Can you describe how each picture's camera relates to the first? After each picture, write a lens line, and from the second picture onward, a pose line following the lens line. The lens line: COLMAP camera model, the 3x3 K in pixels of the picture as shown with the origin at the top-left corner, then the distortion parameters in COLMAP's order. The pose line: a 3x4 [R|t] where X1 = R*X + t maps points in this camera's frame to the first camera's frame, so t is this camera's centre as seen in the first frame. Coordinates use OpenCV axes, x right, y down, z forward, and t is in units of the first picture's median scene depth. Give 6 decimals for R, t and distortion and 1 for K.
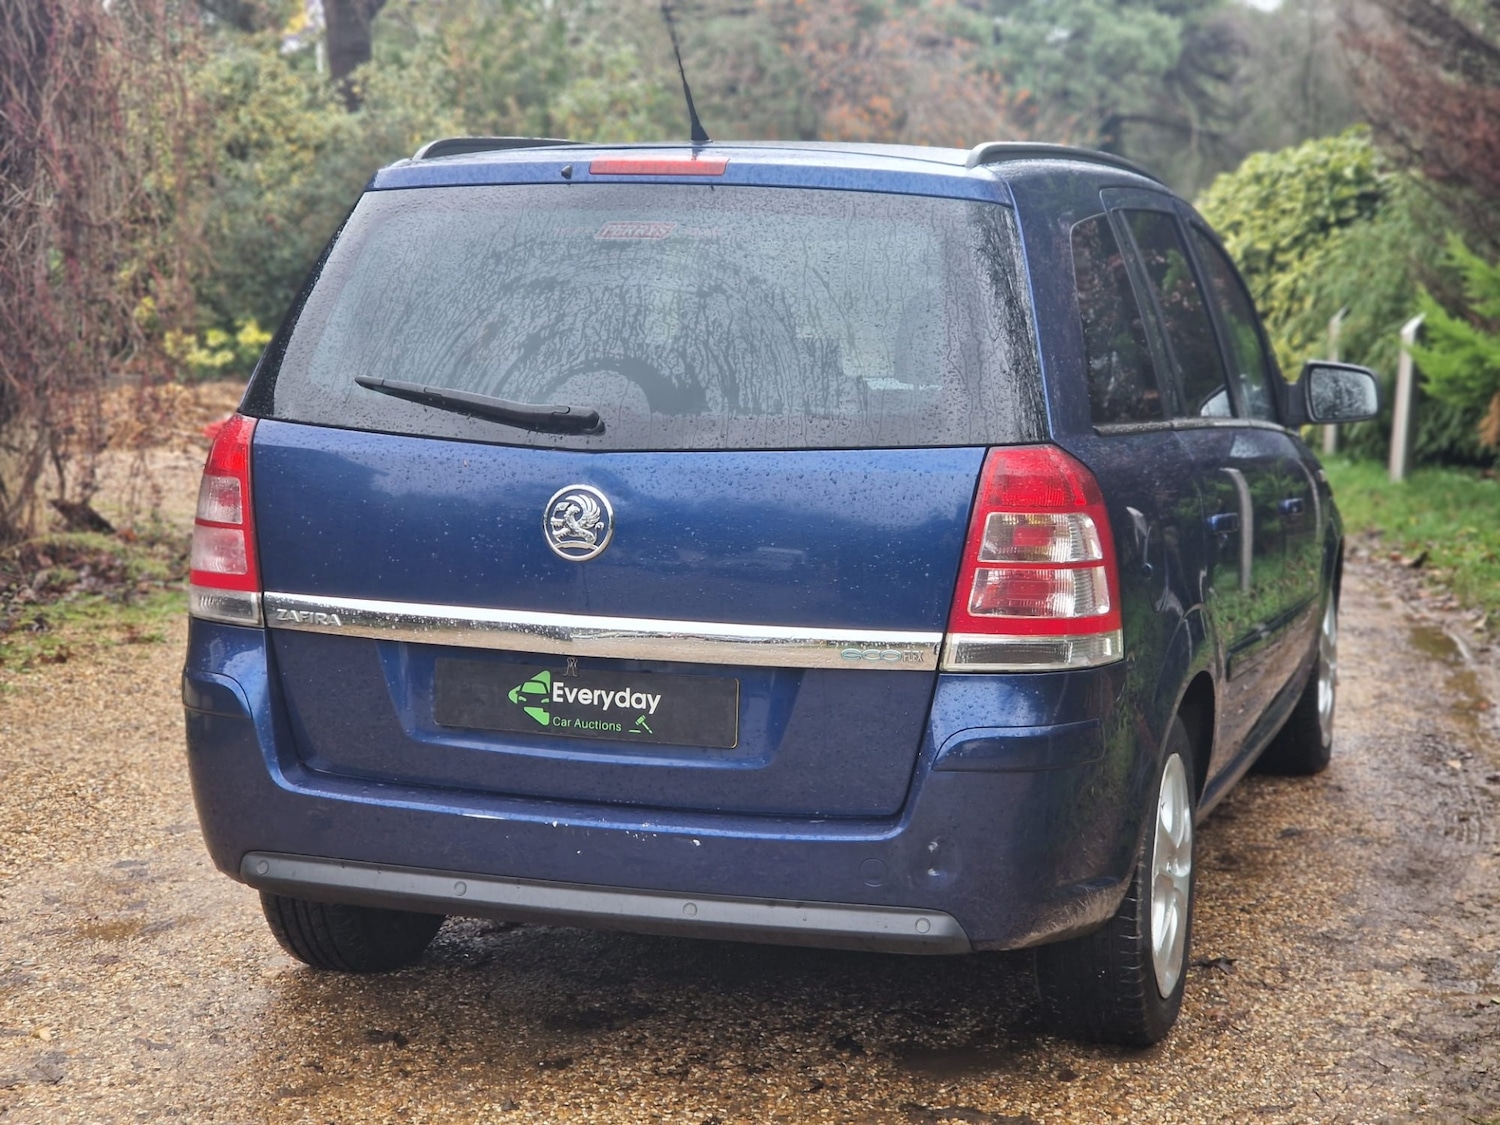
lens RADIAL K [[2745.4, 0, 785.2], [0, 2745.4, 587.3], [0, 0, 1]] dist [0.002957, 0.000000]
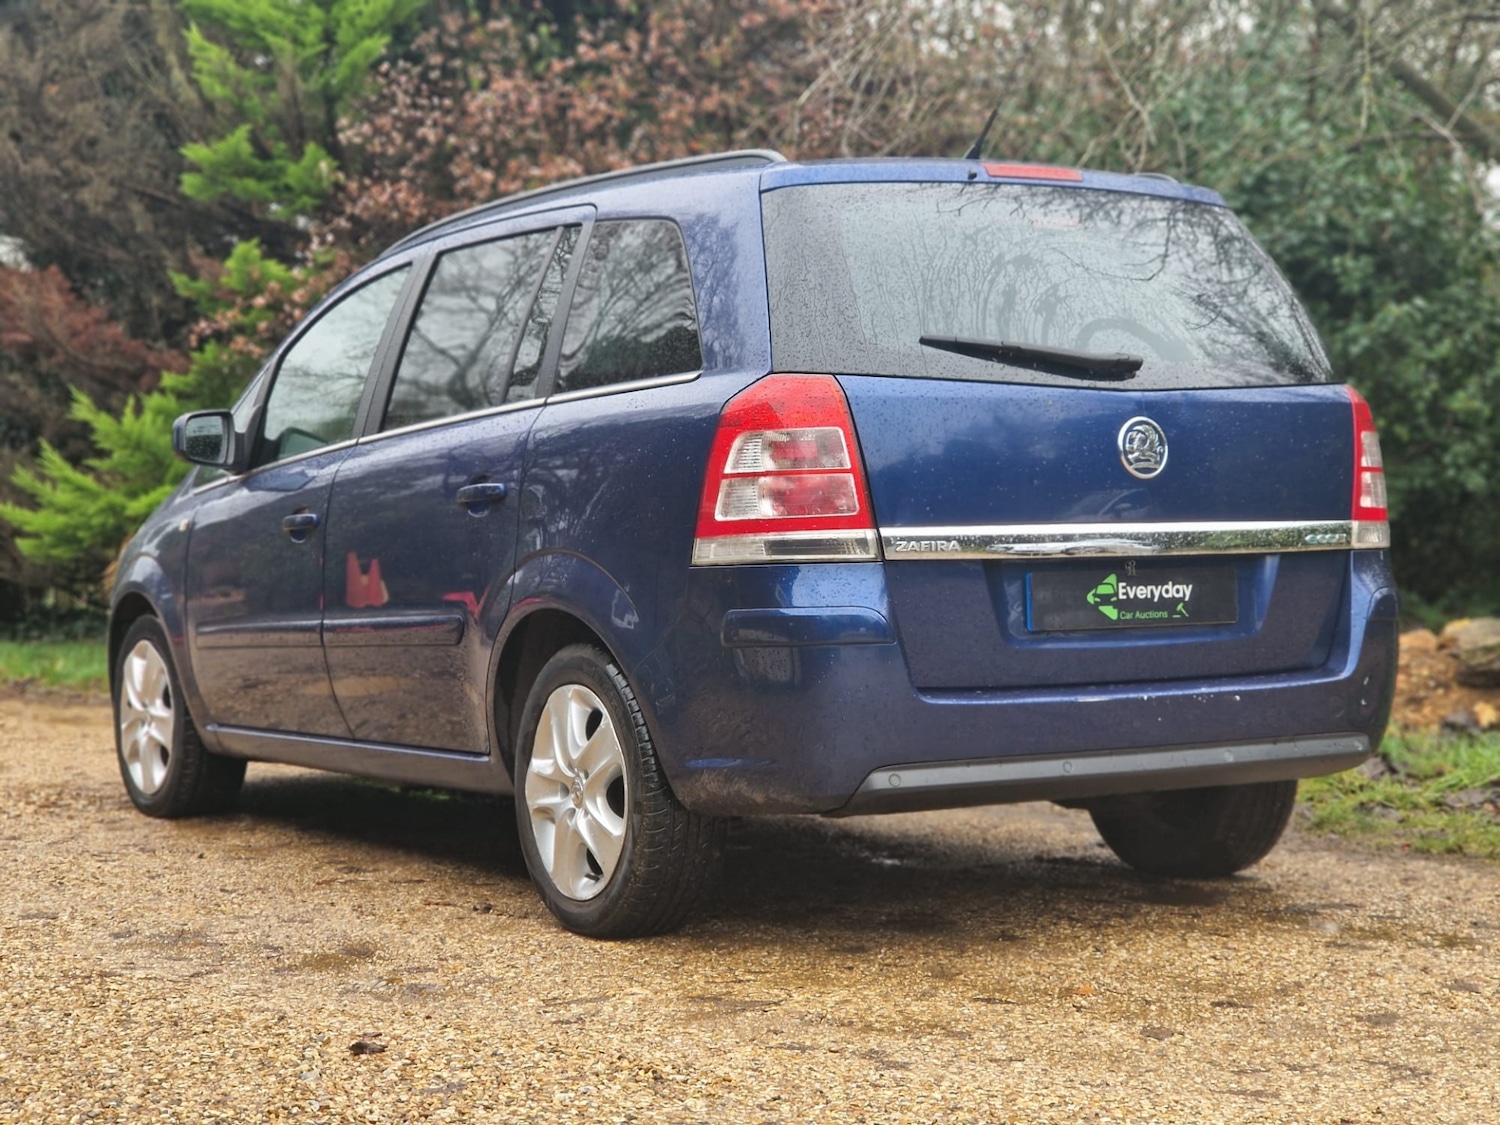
lens RADIAL K [[2745.4, 0, 747.0], [0, 2745.4, 553.7], [0, 0, 1]] dist [0.002957, 0.000000]
pose [[0.649350, -0.033582, 0.759748, -1.103904], [0.116084, 0.991694, -0.055382, 0.069600], [-0.751577, 0.124157, 0.647855, 0.340277]]
